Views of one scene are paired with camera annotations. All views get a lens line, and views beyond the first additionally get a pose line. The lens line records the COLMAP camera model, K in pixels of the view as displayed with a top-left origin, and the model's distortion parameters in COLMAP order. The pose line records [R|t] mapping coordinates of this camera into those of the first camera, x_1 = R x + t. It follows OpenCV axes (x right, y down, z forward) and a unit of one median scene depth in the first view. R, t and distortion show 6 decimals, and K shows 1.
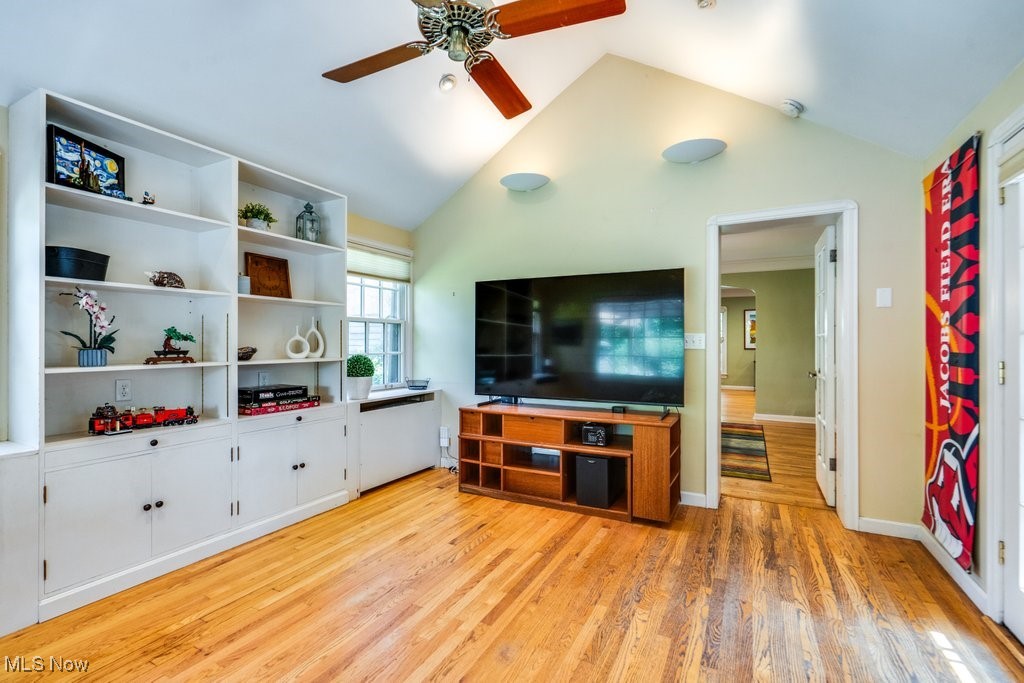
lens RADIAL K [[470.8, 0, 512.0], [0, 470.8, 341.5], [0, 0, 1]] dist [0.012360, -0.000083]
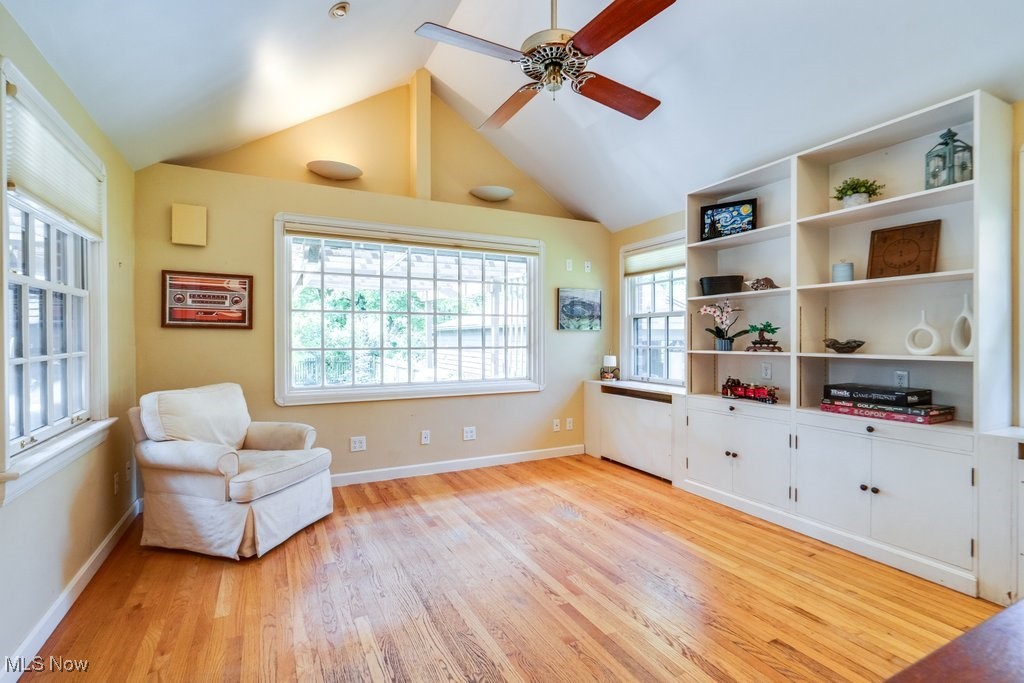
lens RADIAL K [[470.8, 0, 512.0], [0, 470.8, 341.5], [0, 0, 1]] dist [0.012360, -0.000083]
pose [[-0.570970, 0.004558, -0.820958, 0.643142], [0.001474, 0.999989, 0.004527, 0.013223], [0.820969, 0.001375, -0.570971, 1.127714]]
